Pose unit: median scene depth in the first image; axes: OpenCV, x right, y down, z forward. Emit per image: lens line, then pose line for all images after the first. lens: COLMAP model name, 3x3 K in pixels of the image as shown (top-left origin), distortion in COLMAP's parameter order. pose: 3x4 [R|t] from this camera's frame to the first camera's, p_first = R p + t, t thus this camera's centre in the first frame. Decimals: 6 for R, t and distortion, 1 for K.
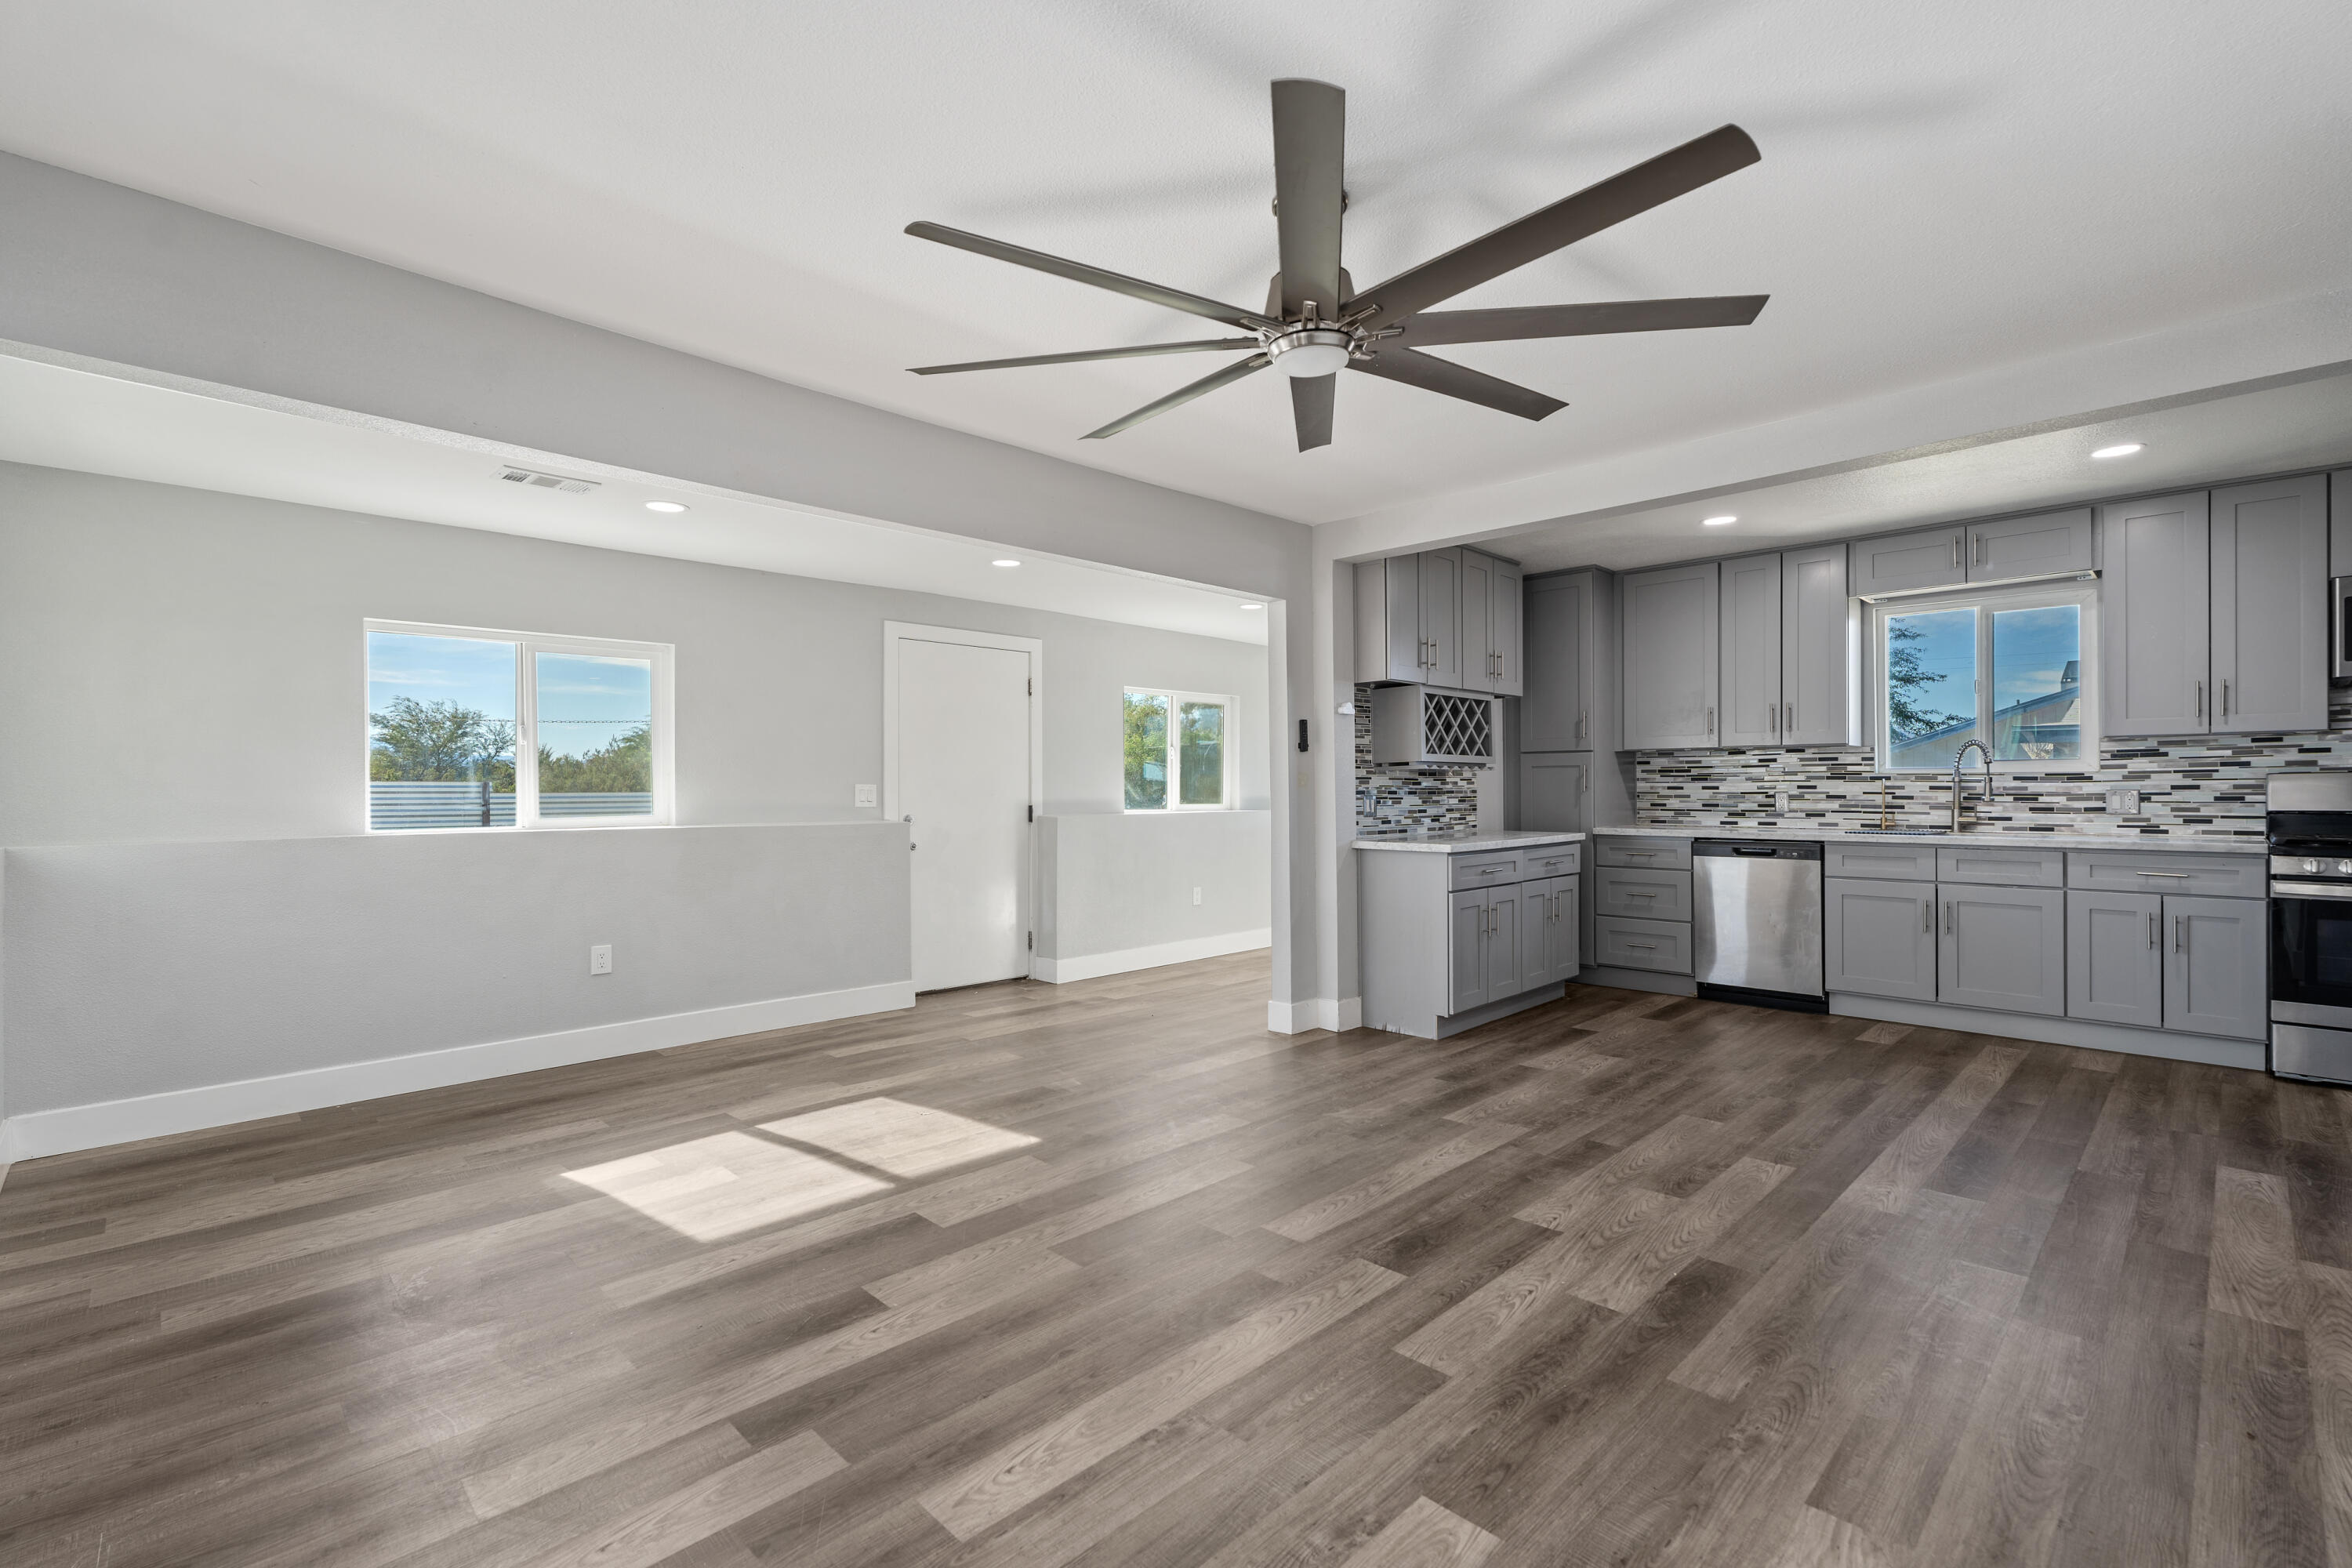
lens RADIAL K [[1057.8, 0, 1134.3], [0, 1057.8, 789.3], [0, 0, 1]] dist [0.004641, -0.001837]
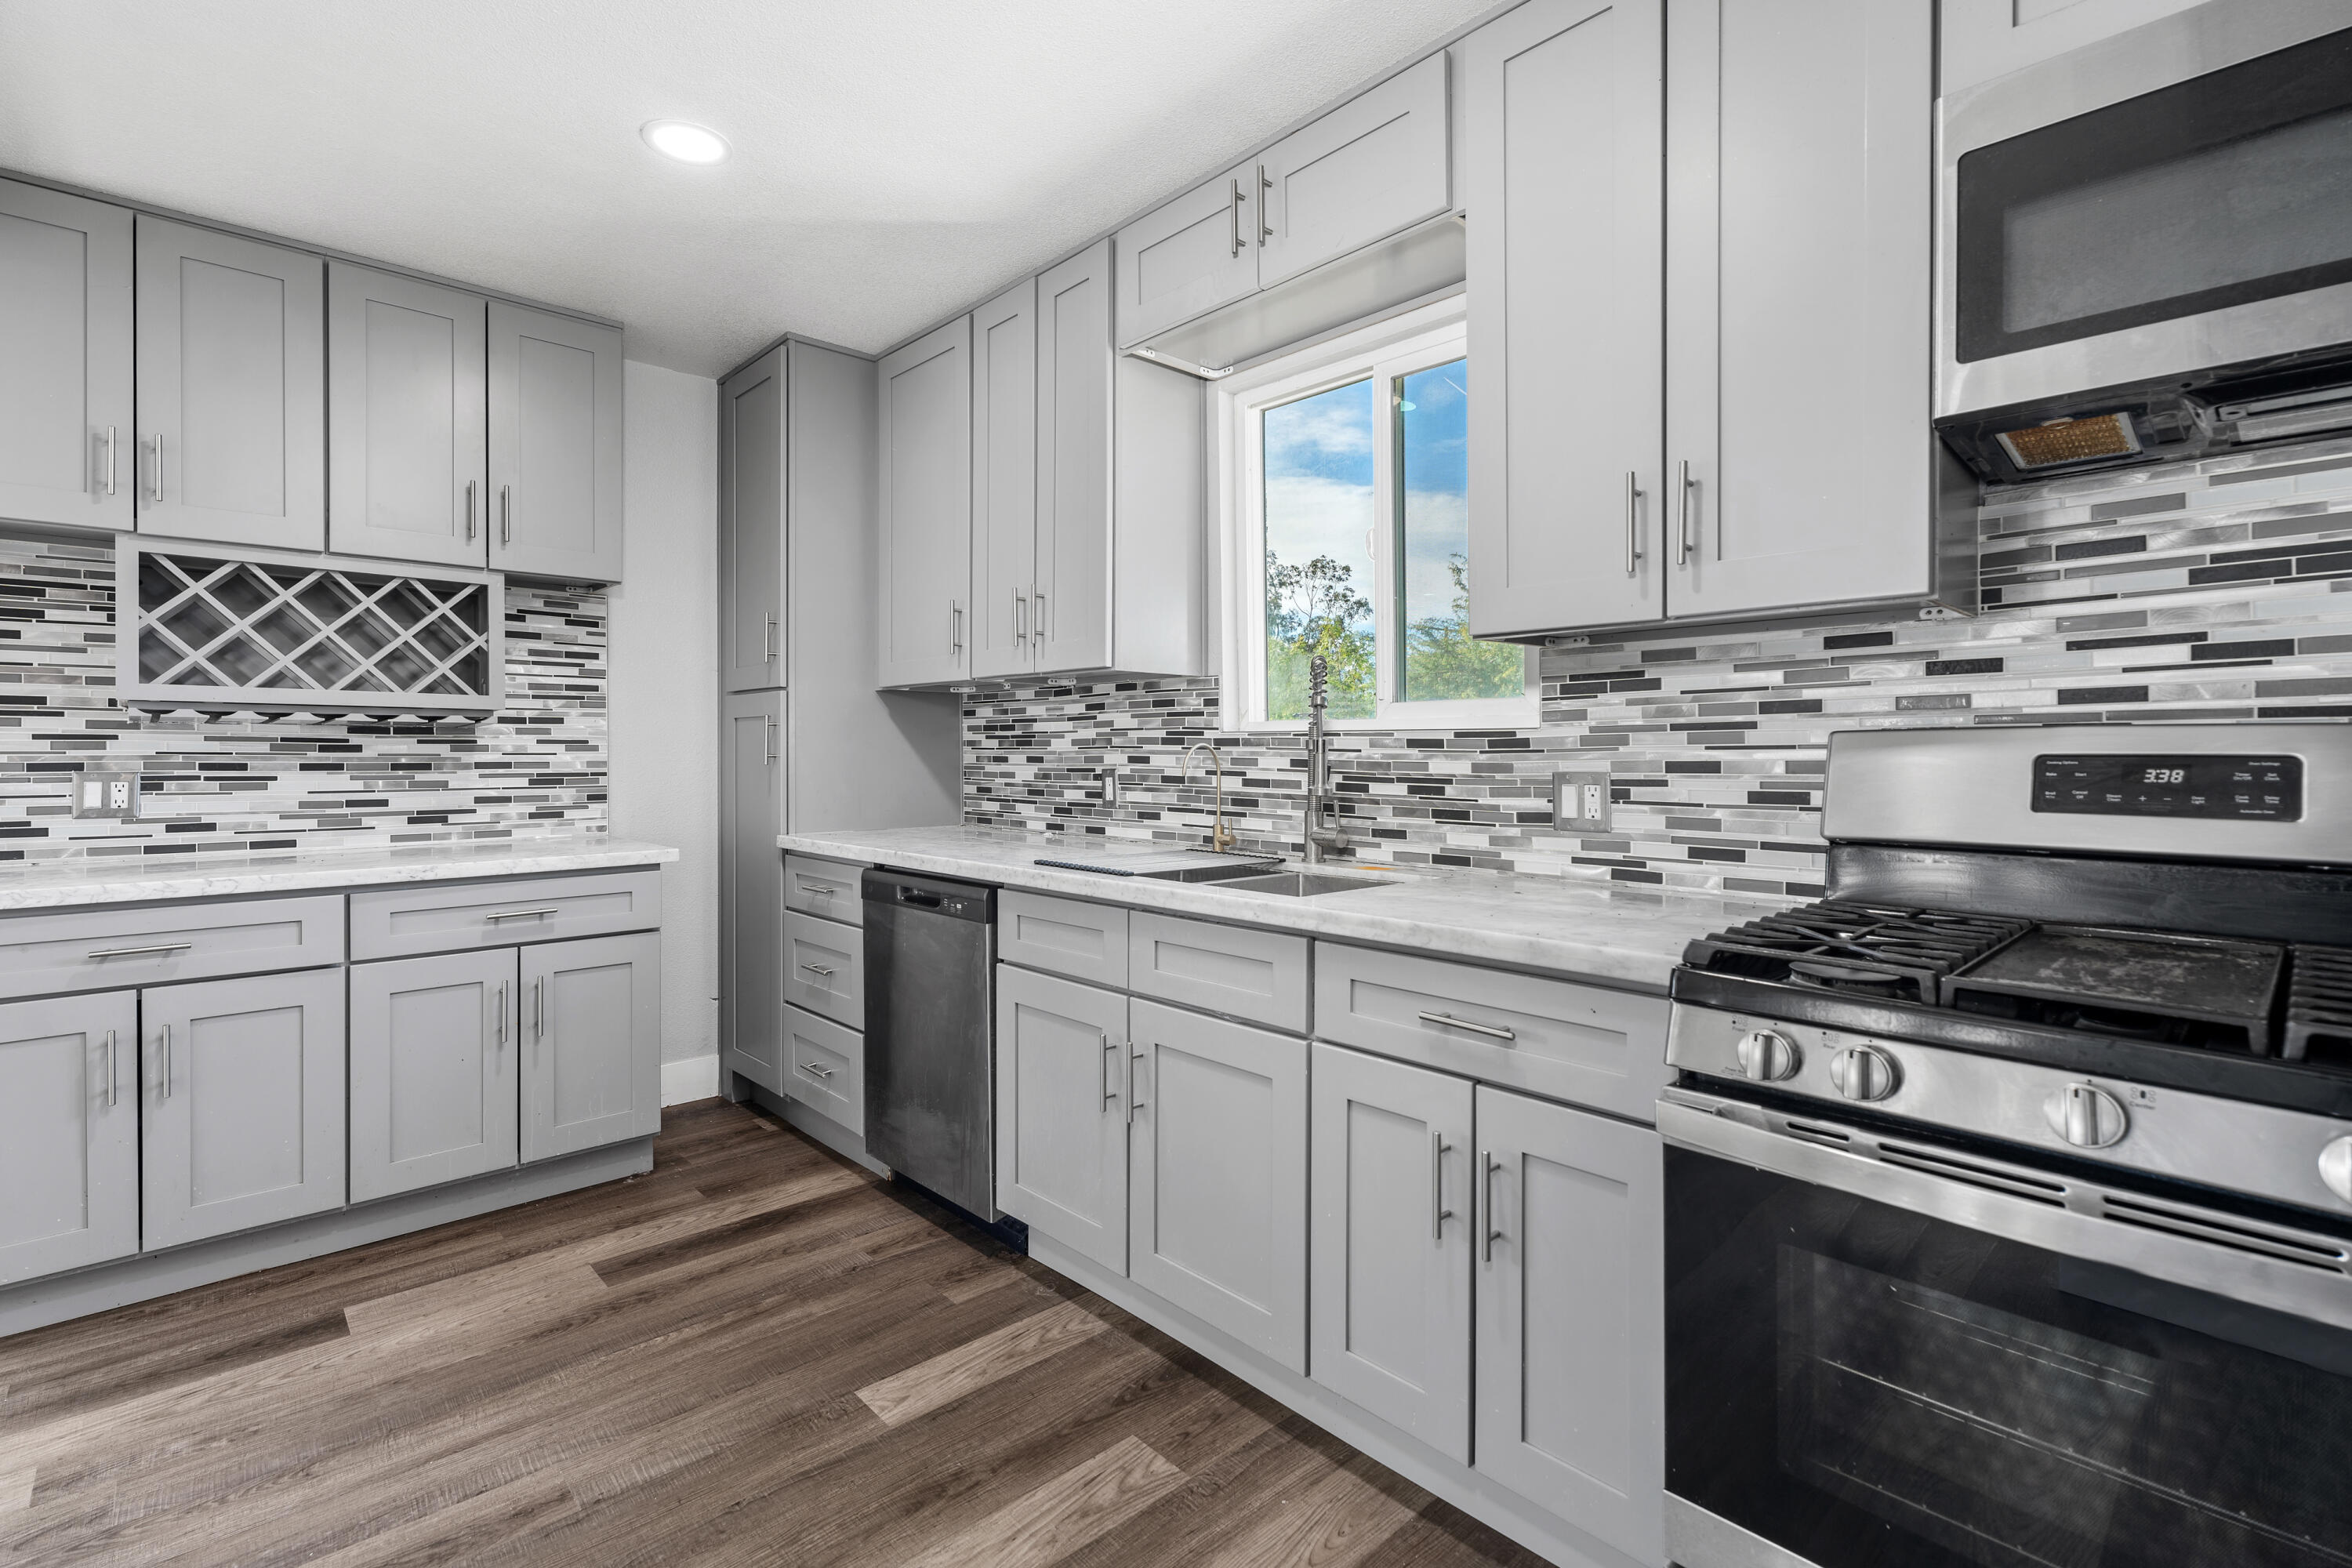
lens RADIAL K [[1057.8, 0, 1177.7], [0, 1057.8, 764.0], [0, 0, 1]] dist [0.004641, -0.001837]
pose [[0.999585, 0.005401, -0.028304, 0.754096], [-0.005159, 0.999949, 0.008644, -0.005040], [0.028349, -0.008495, 0.999562, 0.559616]]
